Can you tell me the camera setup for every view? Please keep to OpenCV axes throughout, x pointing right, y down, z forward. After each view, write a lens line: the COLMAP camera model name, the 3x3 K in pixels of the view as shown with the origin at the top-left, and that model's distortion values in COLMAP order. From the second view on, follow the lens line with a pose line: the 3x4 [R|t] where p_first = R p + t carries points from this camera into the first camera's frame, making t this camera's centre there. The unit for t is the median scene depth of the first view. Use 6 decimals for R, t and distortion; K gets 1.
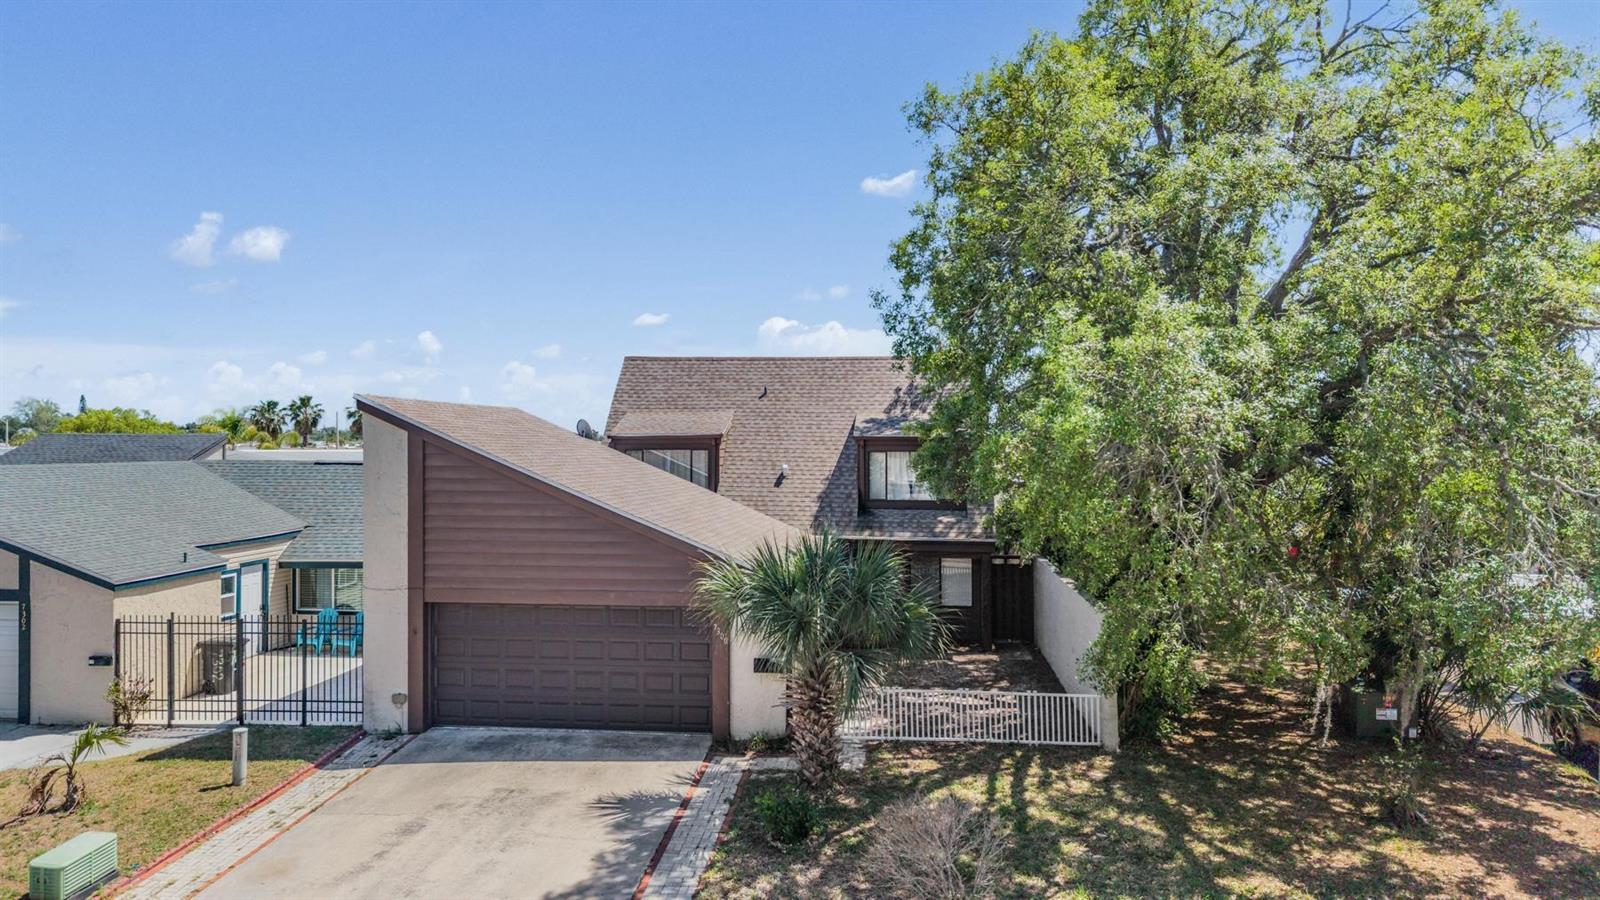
lens RADIAL K [[1066.2, 0, 809.7], [0, 1066.2, 452.8], [0, 0, 1]] dist [0.011831, 0.000951]
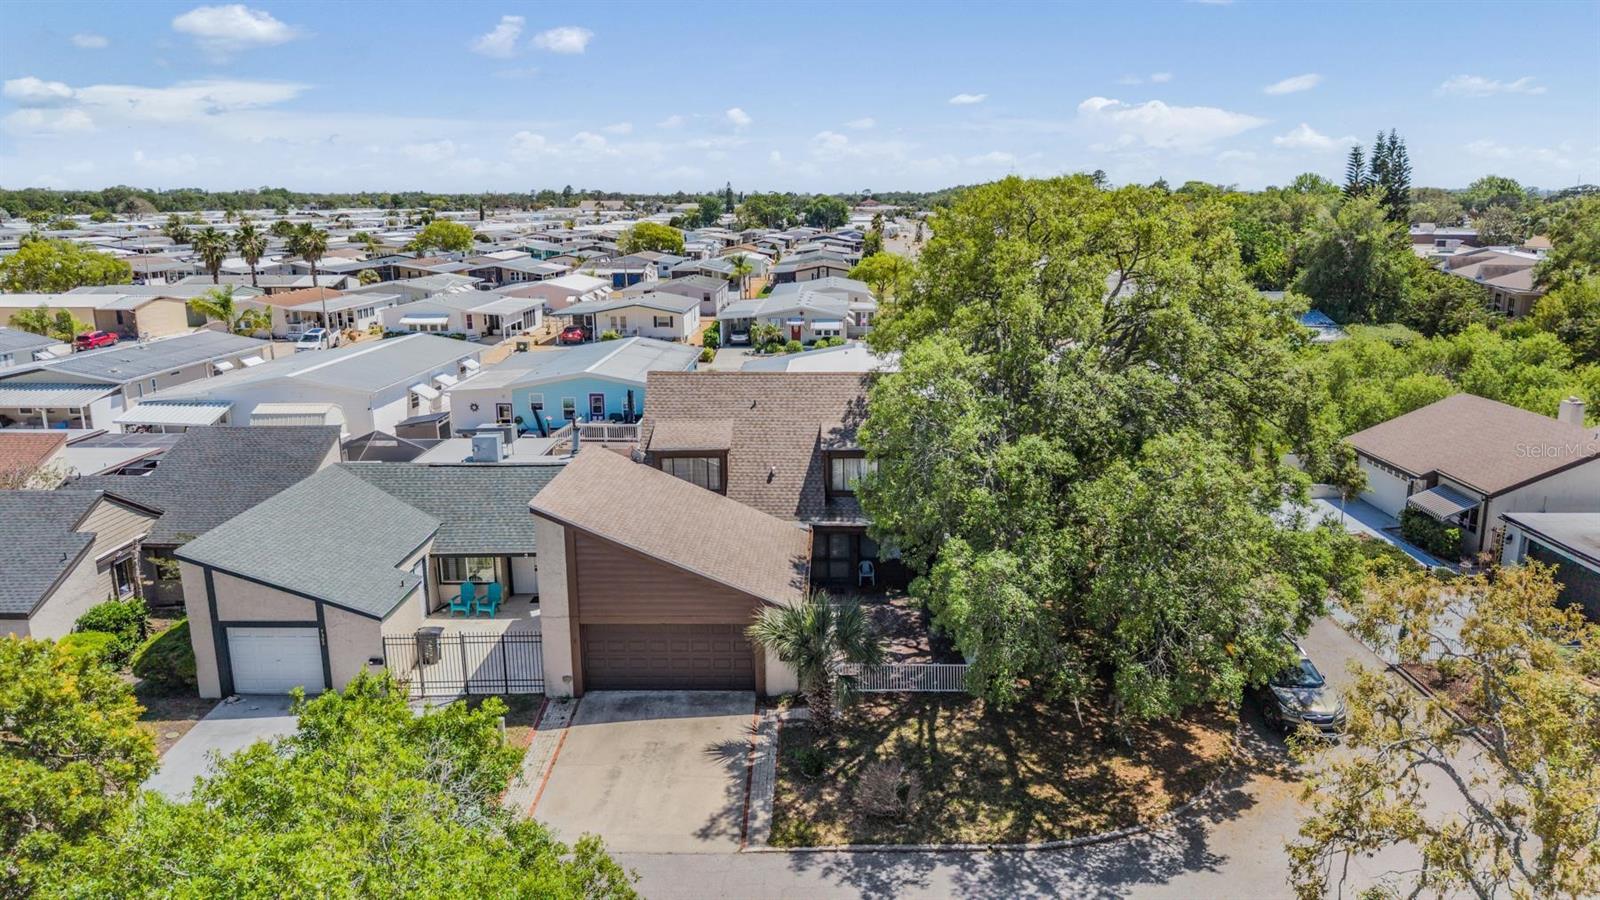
lens RADIAL K [[1064.3, 0, 822.2], [0, 1064.3, 443.5], [0, 0, 1]] dist [0.002317, -0.000258]
pose [[0.995381, -0.024672, 0.092779, -0.133052], [0.003272, 0.974570, 0.224059, -0.501212], [-0.095948, -0.222721, 0.970149, -0.572016]]
